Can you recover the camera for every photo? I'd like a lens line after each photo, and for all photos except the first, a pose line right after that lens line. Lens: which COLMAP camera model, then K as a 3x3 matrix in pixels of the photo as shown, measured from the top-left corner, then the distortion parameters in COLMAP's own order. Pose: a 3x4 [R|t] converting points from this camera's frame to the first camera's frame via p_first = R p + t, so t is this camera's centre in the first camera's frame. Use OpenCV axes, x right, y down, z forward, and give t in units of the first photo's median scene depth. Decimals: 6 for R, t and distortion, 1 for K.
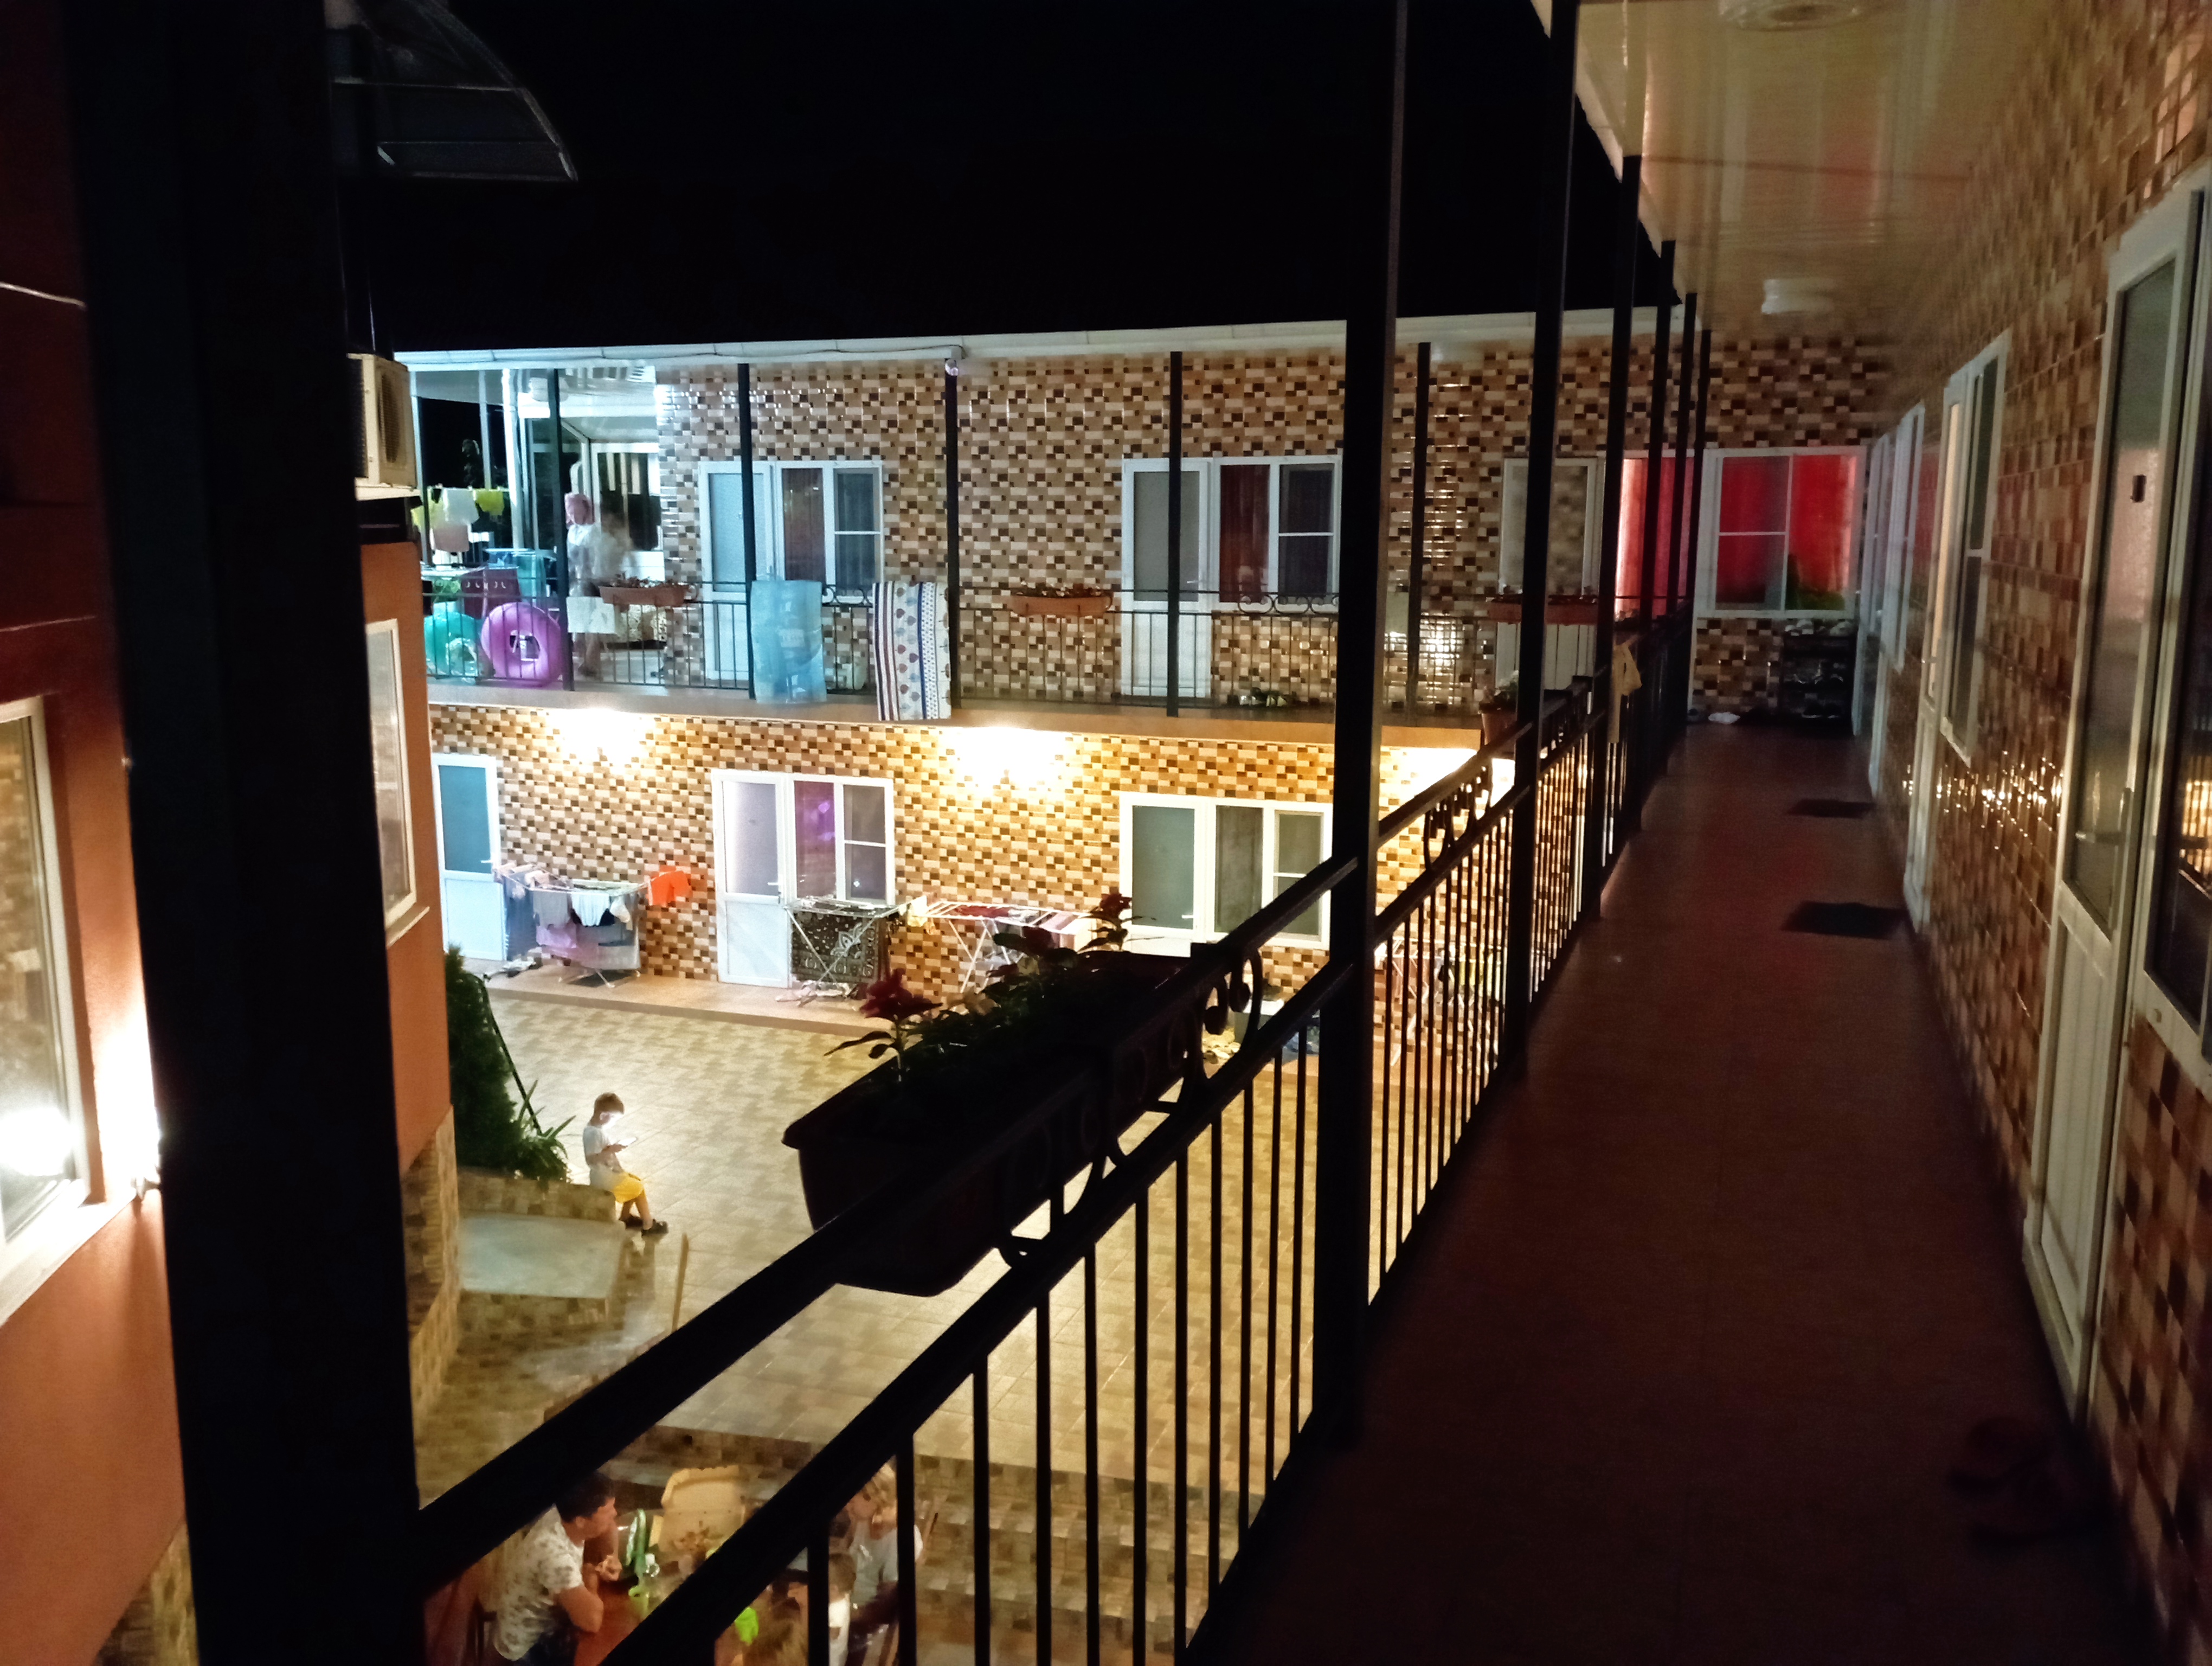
lens RADIAL K [[1770.0, 0, 1106.0], [0, 1770.0, 833.0], [0, 0, 1]] dist [0.063067, -0.002556]
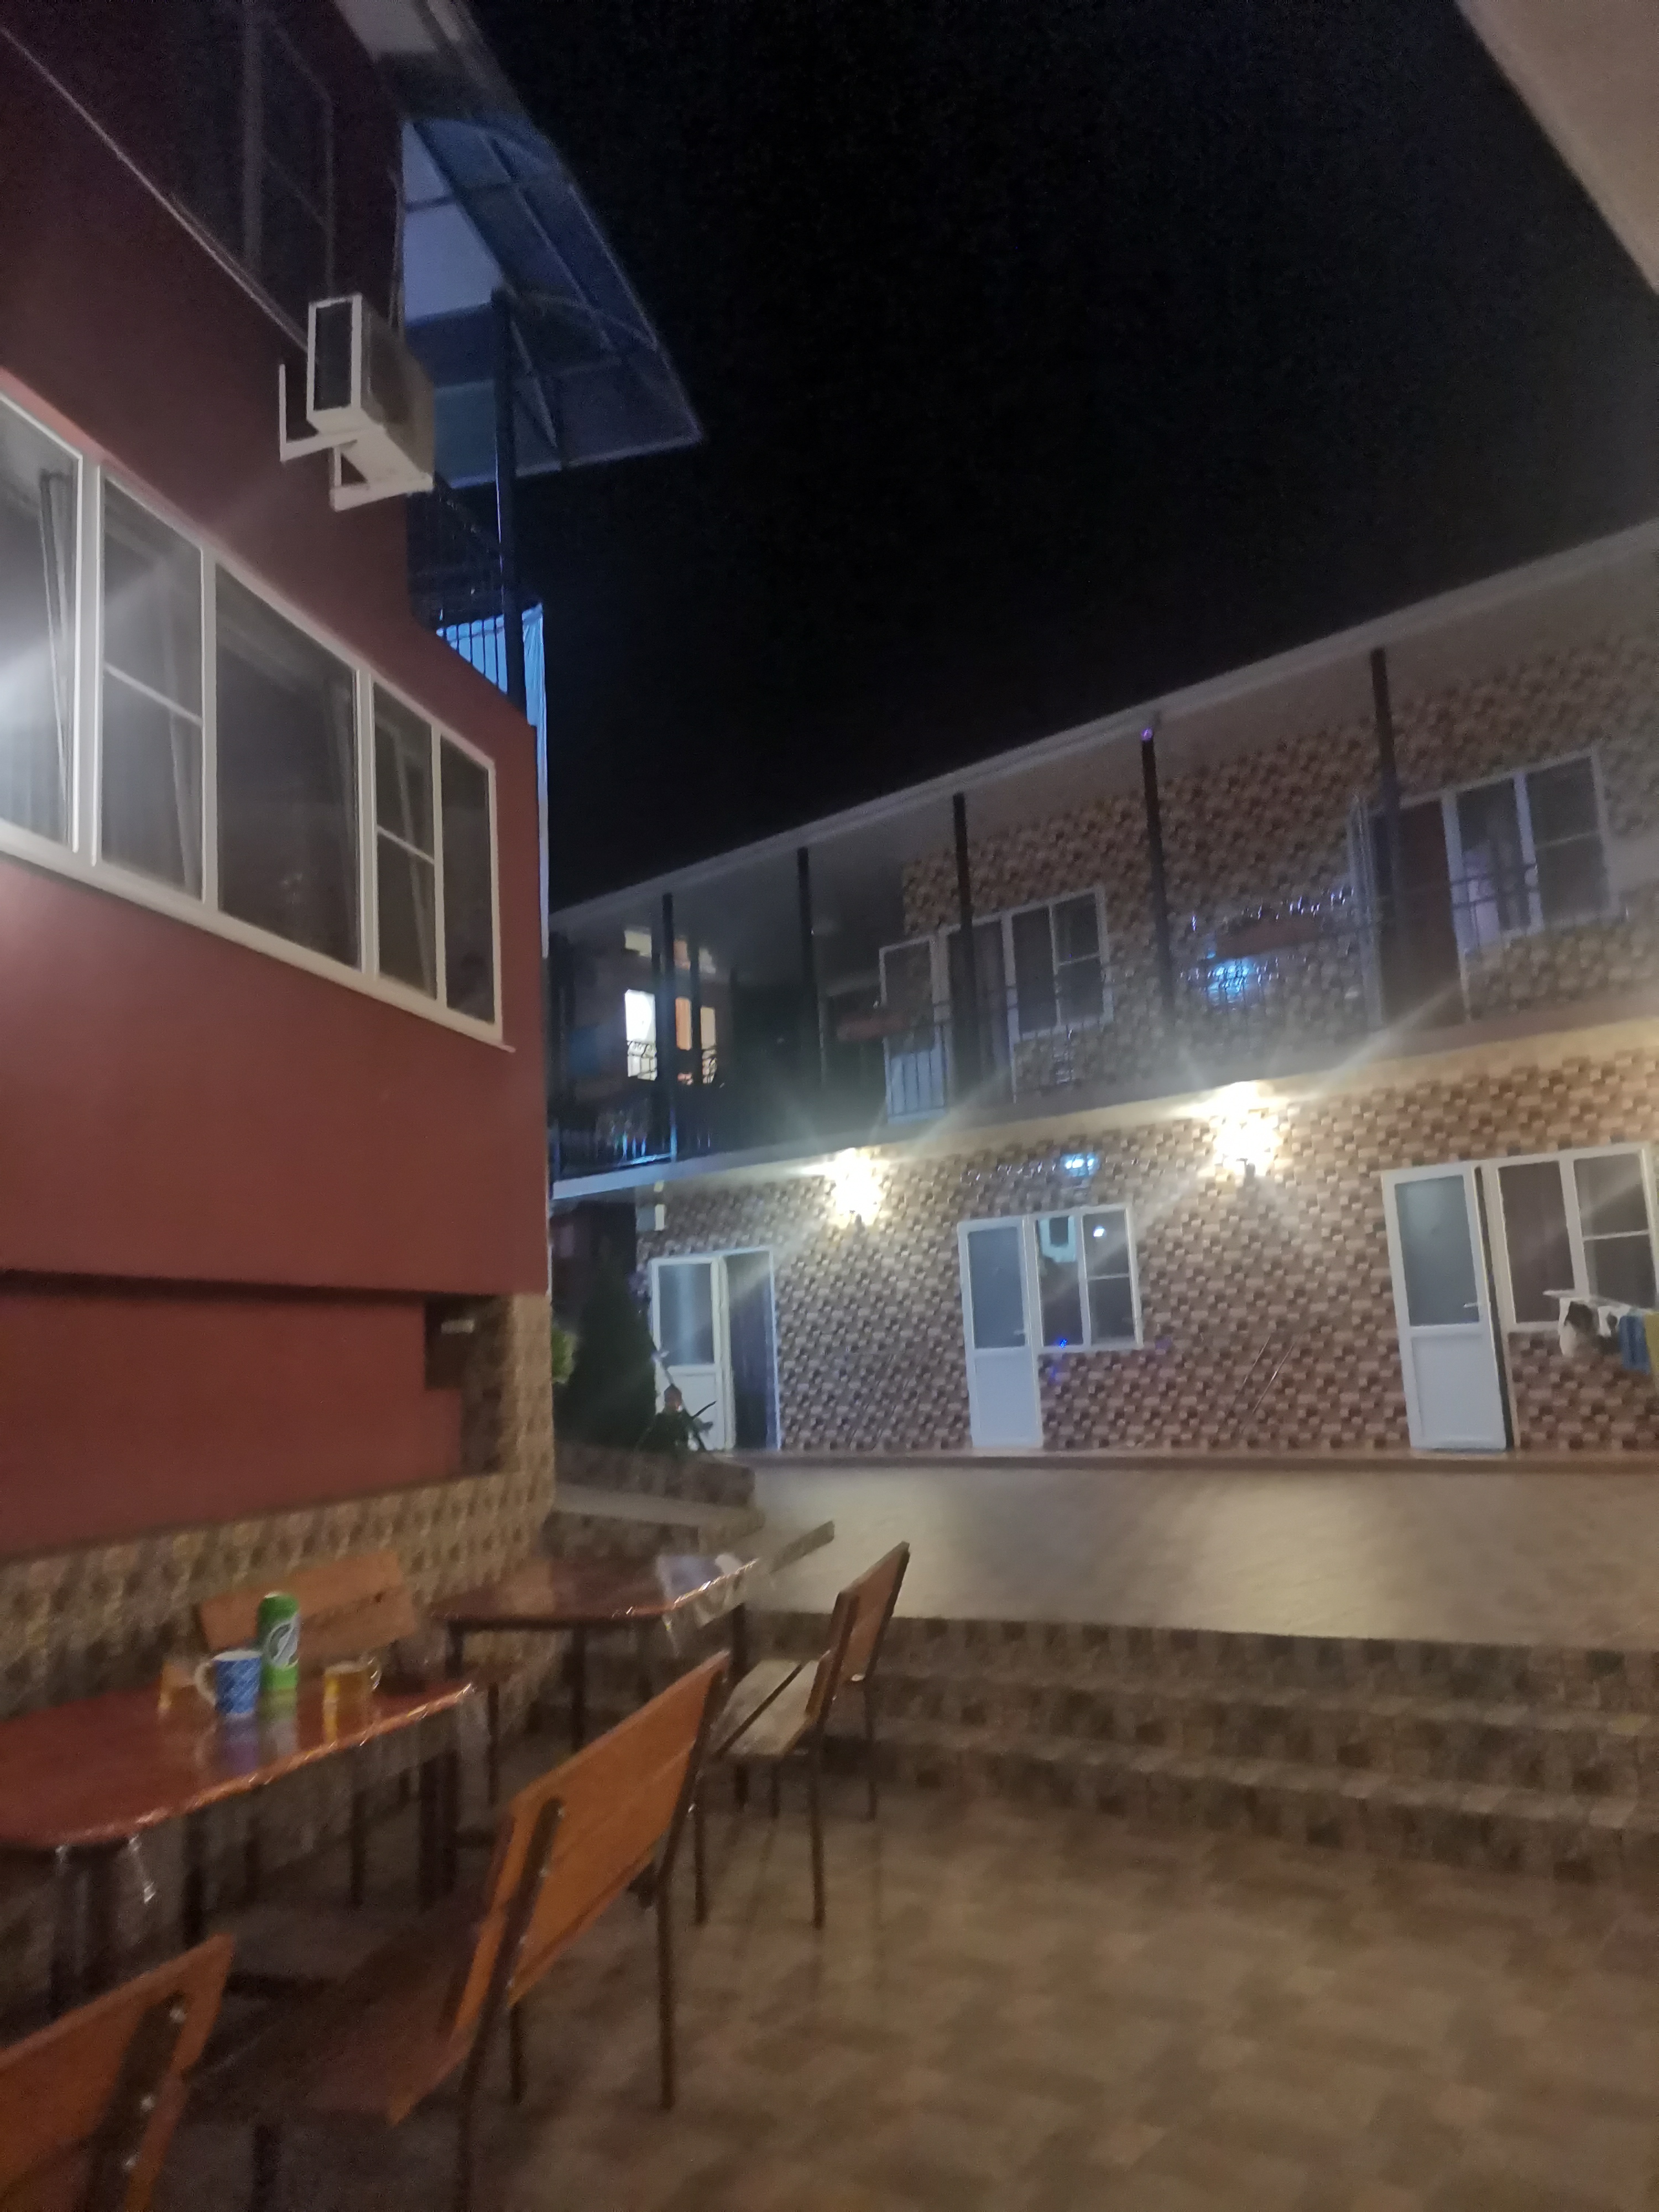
lens RADIAL K [[1592.3, 0, 829.5], [0, 1592.3, 1106.0], [0, 0, 1]] dist [0.033103, -0.000299]
pose [[0.923504, -0.103485, -0.369365, 0.052083], [-0.016425, 0.951370, -0.307613, 0.195160], [0.383236, 0.290149, 0.876894, 0.189725]]
